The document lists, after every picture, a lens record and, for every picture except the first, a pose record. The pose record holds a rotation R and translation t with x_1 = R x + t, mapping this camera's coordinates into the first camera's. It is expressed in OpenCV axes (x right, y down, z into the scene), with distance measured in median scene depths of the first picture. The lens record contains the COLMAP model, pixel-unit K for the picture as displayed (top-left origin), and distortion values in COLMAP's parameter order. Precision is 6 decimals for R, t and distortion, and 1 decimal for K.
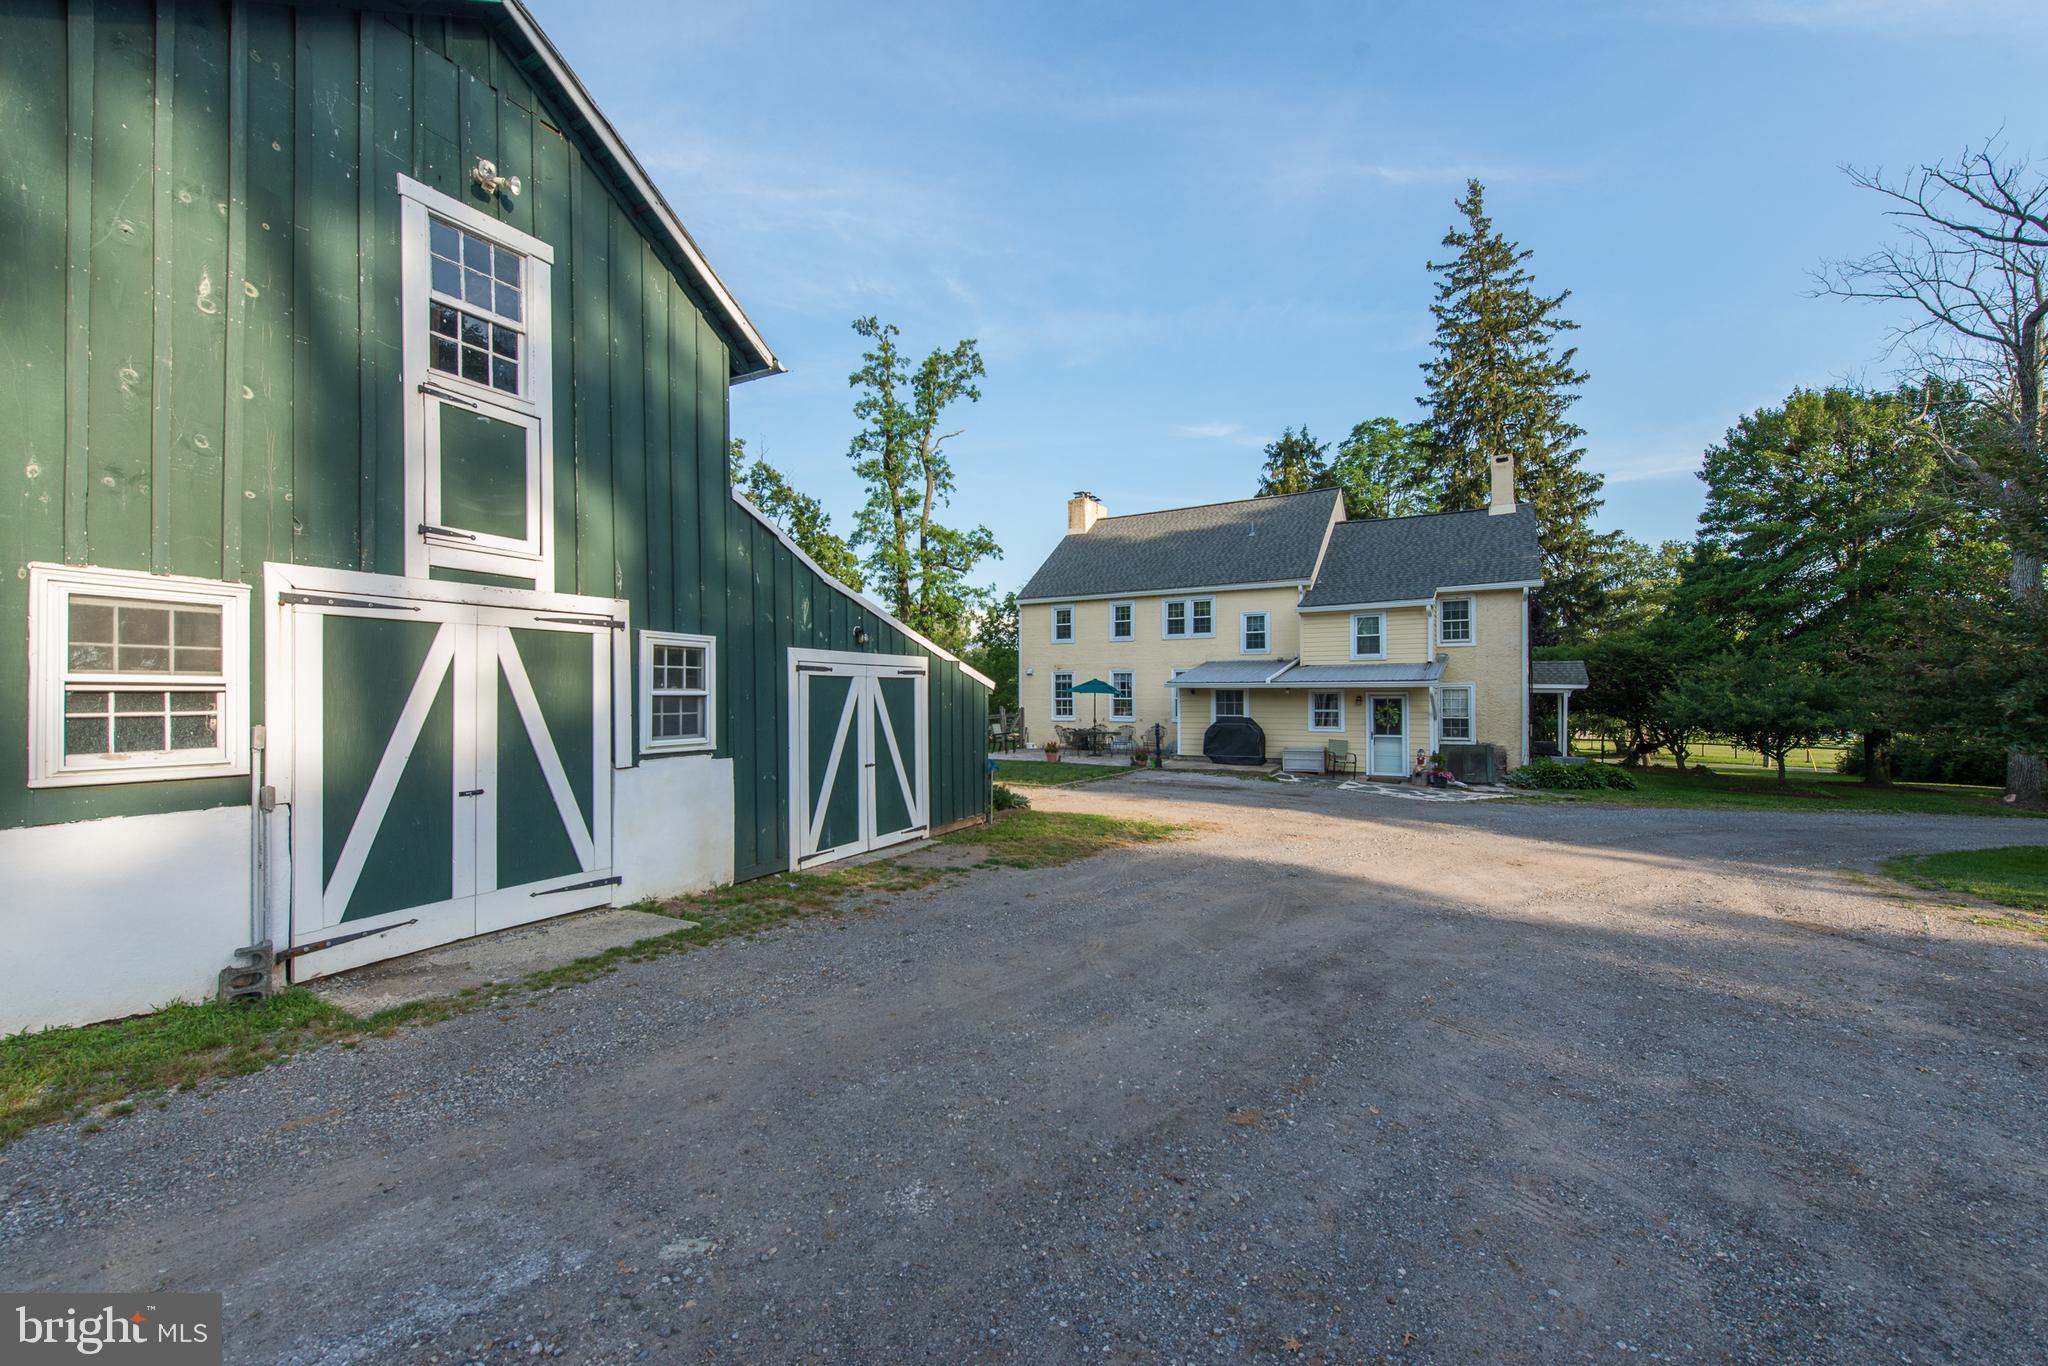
lens RADIAL K [[840.6, 0, 1021.7], [0, 840.6, 692.1], [0, 0, 1]] dist [0.013621, -0.000308]
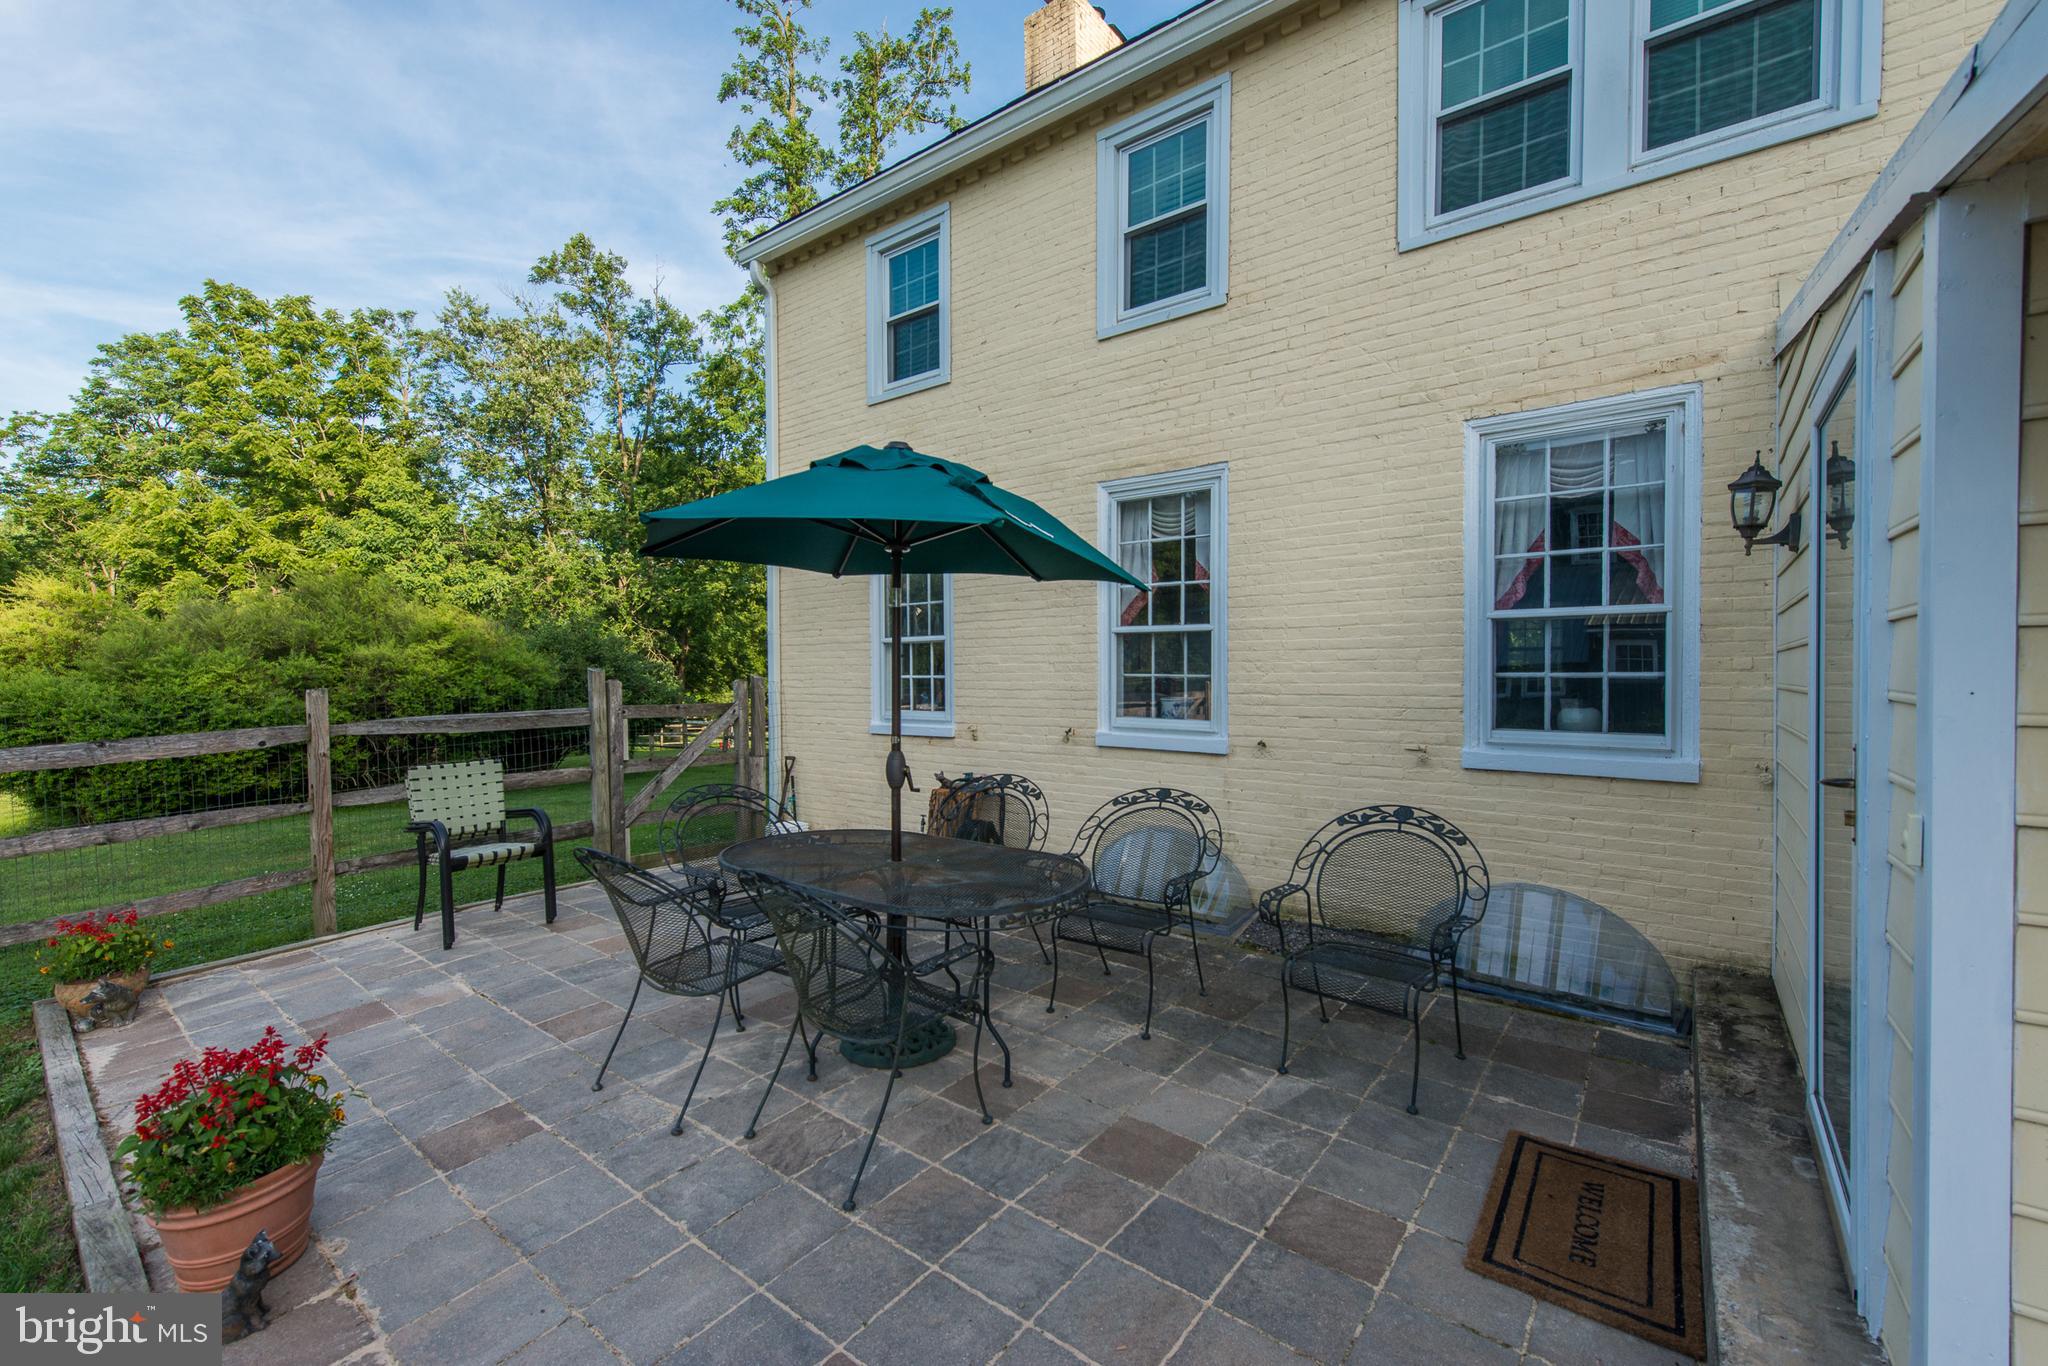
lens RADIAL K [[845.5, 0, 1031.7], [0, 845.5, 686.9], [0, 0, 1]] dist [0.000636, 0.000214]
pose [[0.993264, 0.002266, -0.115853, 0.110166], [0.000017, 0.999806, 0.019709, 0.017284], [0.115875, -0.019578, 0.993071, 0.794236]]
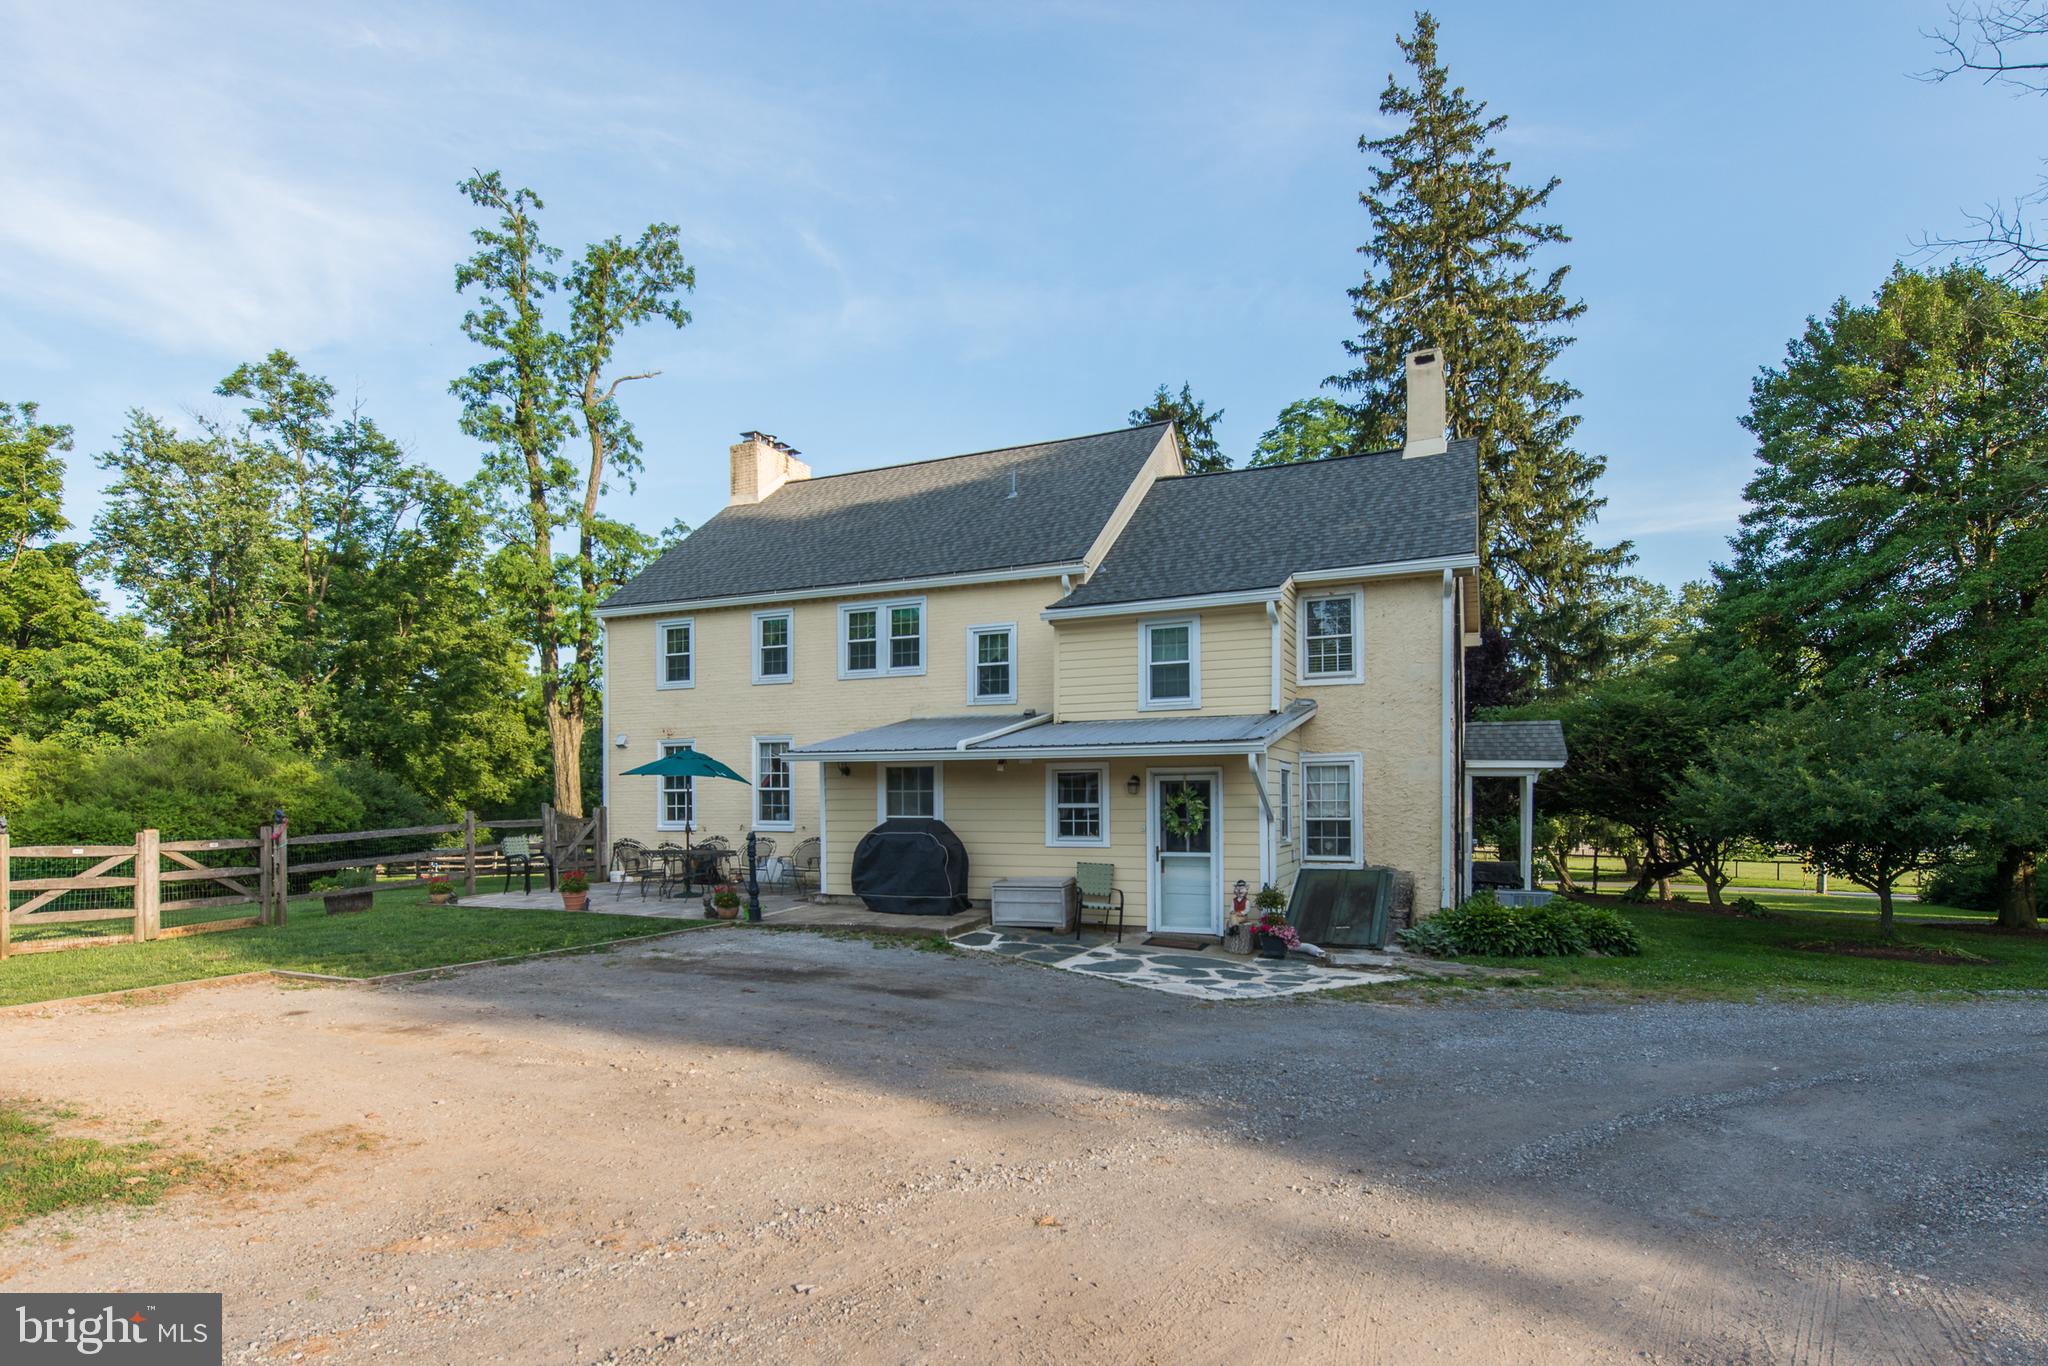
lens RADIAL K [[1100.1, 0, 1025.2], [0, 1100.1, 804.5], [0, 0, 1]] dist [0.011959, 0.001333]
pose [[0.994100, -0.001749, 0.108456, 0.200647], [0.001090, 0.999981, 0.006134, 0.013603], [-0.108465, -0.005980, 0.994082, 0.266280]]
